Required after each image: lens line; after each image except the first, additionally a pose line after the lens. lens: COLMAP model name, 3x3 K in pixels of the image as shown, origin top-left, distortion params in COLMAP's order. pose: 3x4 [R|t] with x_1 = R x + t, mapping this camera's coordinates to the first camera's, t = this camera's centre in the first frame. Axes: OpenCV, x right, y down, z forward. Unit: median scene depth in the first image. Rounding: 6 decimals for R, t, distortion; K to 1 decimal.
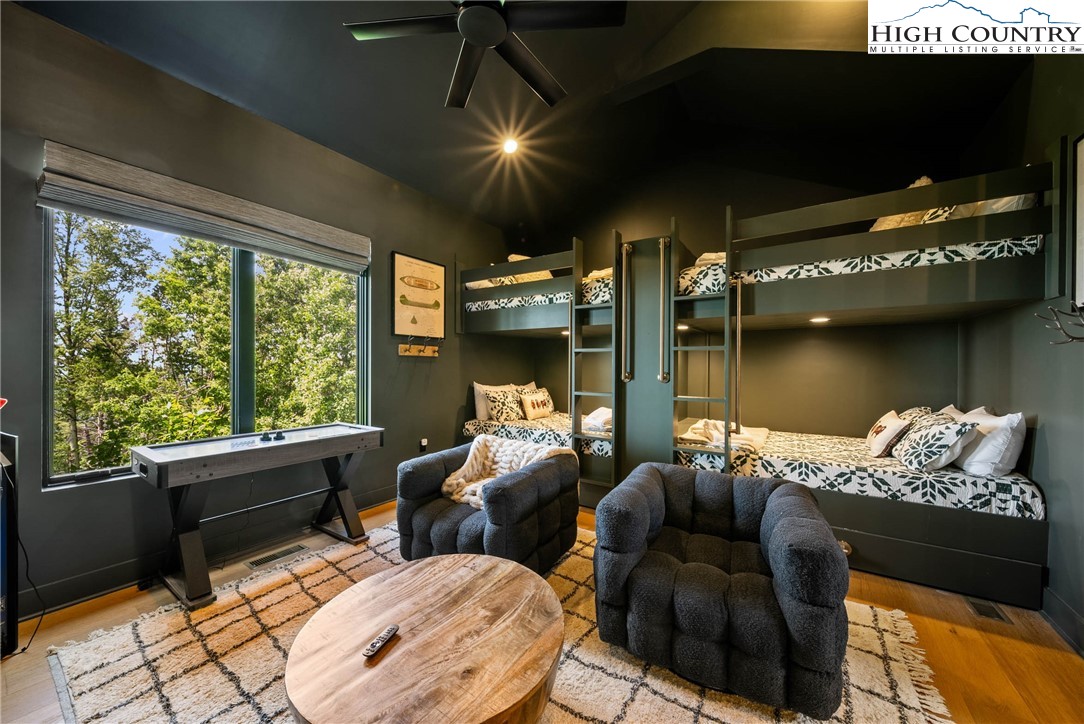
lens RADIAL K [[381.9, 0, 541.9], [0, 381.9, 367.1], [0, 0, 1]] dist [-0.000319, -0.002235]
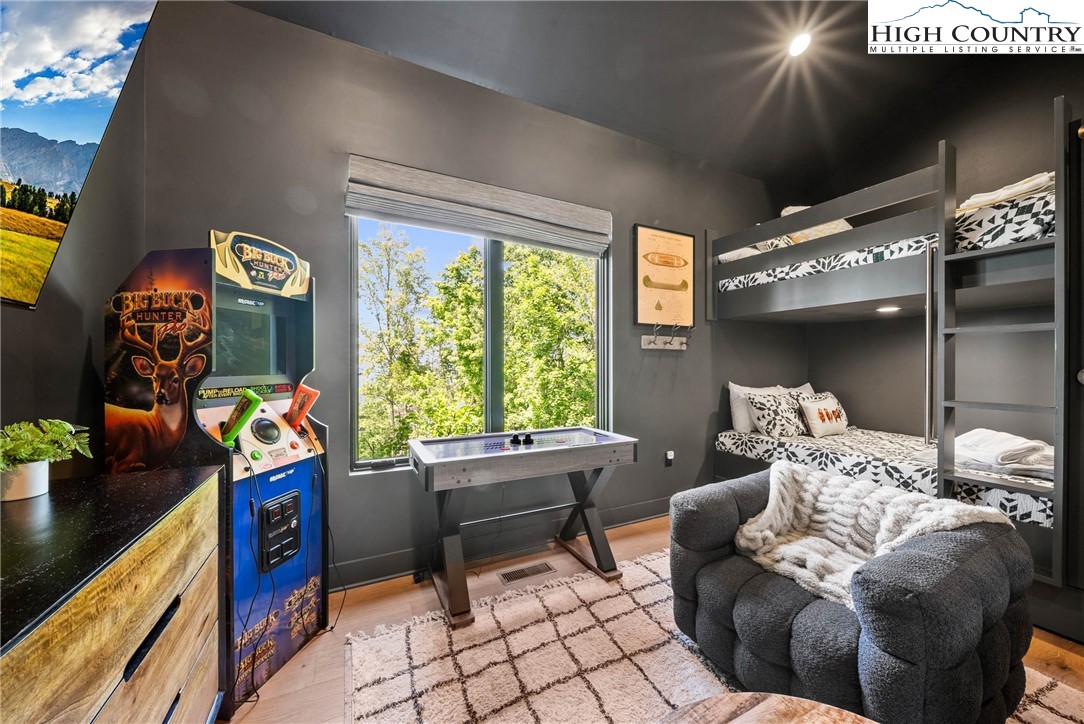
lens RADIAL K [[381.9, 0, 540.8], [0, 381.9, 366.9], [0, 0, 1]] dist [-0.000319, -0.002235]
pose [[0.867448, -0.003369, -0.497516, -0.205872], [0.003670, 0.999993, -0.000373, 0.011567], [0.497514, -0.001502, 0.867455, 0.227611]]
